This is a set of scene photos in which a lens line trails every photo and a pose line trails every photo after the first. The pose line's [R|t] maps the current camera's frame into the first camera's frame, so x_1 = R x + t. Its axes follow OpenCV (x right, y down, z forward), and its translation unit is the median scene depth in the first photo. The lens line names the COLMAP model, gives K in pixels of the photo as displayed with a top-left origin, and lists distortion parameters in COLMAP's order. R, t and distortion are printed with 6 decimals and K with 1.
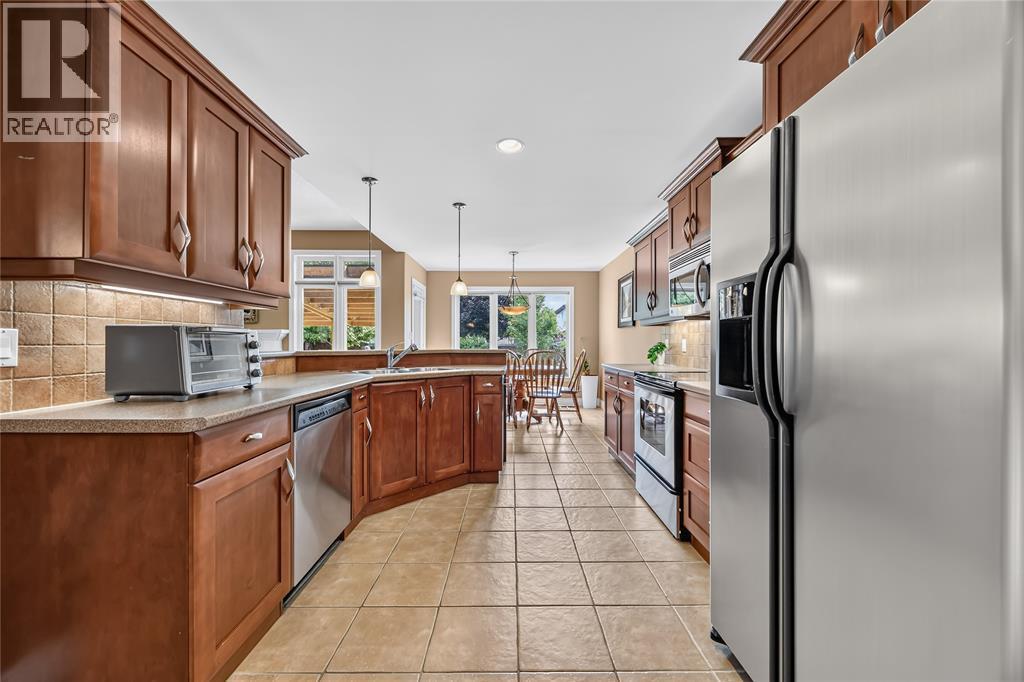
lens RADIAL K [[391.9, 0, 511.3], [0, 391.9, 342.3], [0, 0, 1]] dist [-0.000164, -0.000137]
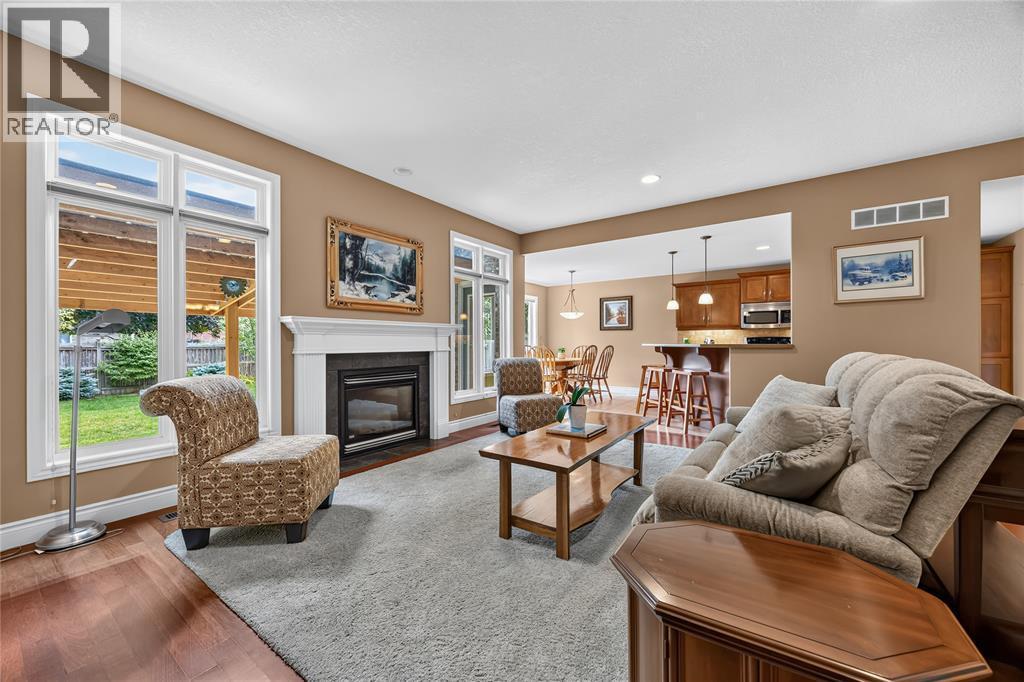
lens RADIAL K [[391.9, 0, 511.3], [0, 391.9, 342.3], [0, 0, 1]] dist [-0.000164, -0.000137]
pose [[0.584346, -0.002483, 0.811501, -1.847386], [0.003331, 0.999994, 0.000661, 0.012306], [-0.811497, 0.002317, 0.584351, 0.615387]]
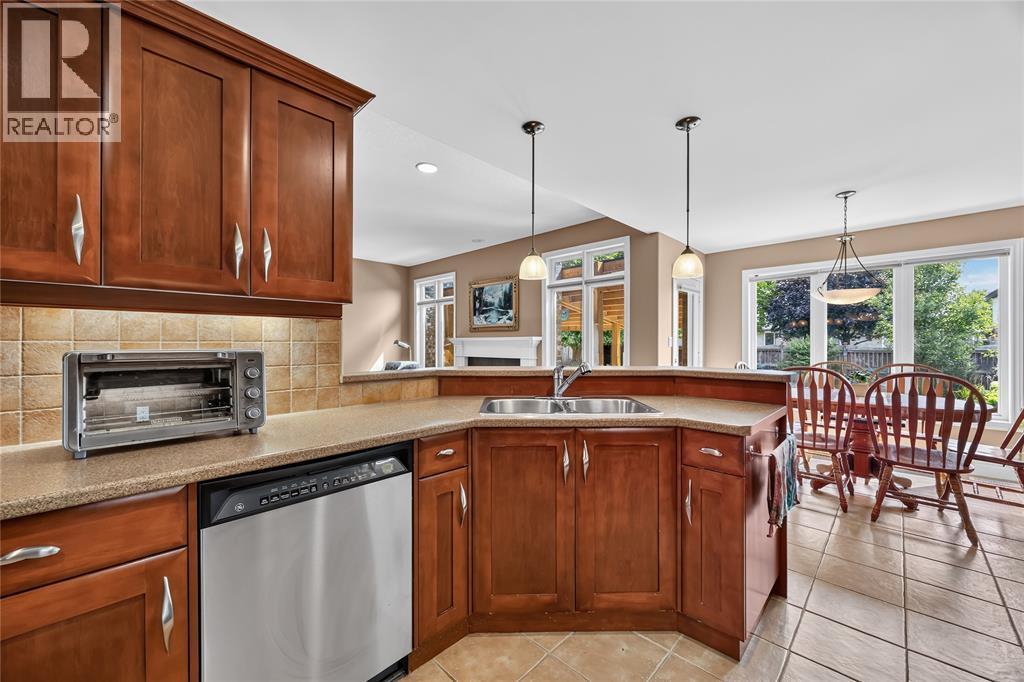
lens RADIAL K [[391.9, 0, 511.3], [0, 391.9, 342.3], [0, 0, 1]] dist [-0.000164, -0.000137]
pose [[0.713995, -0.001293, -0.700150, 0.088199], [0.000316, 0.999999, -0.001525, -0.023366], [0.700151, 0.000867, 0.713995, 0.399177]]
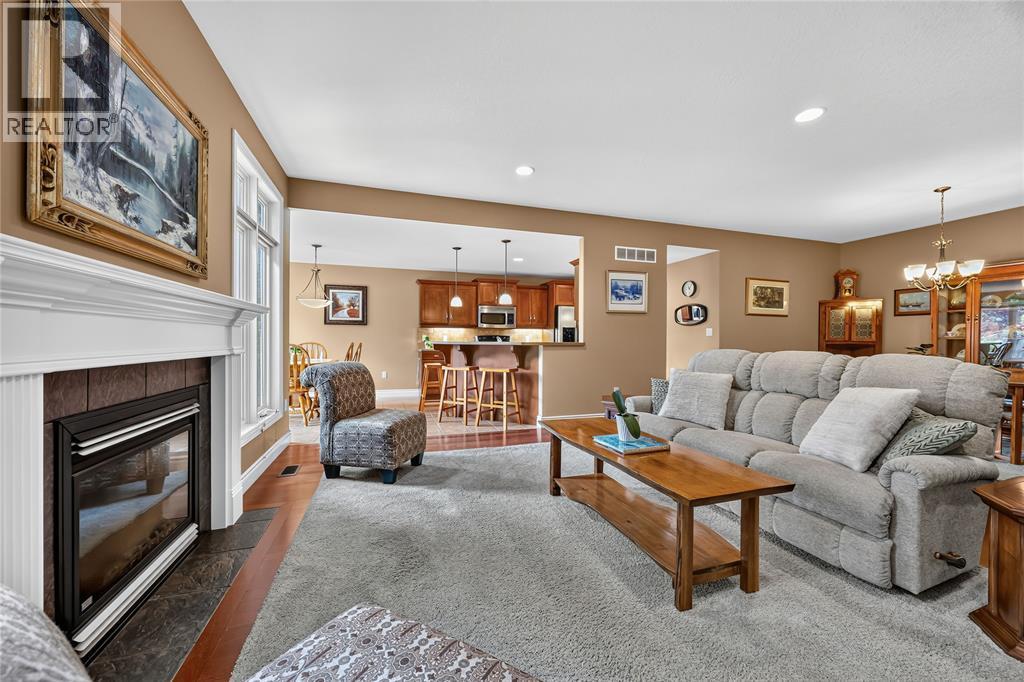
lens RADIAL K [[391.9, 0, 511.3], [0, 391.9, 342.3], [0, 0, 1]] dist [-0.000164, -0.000137]
pose [[-0.309319, -0.009892, 0.950907, -1.723681], [-0.007512, 0.999940, 0.007958, 0.011330], [-0.950929, -0.004682, -0.309375, 1.299465]]
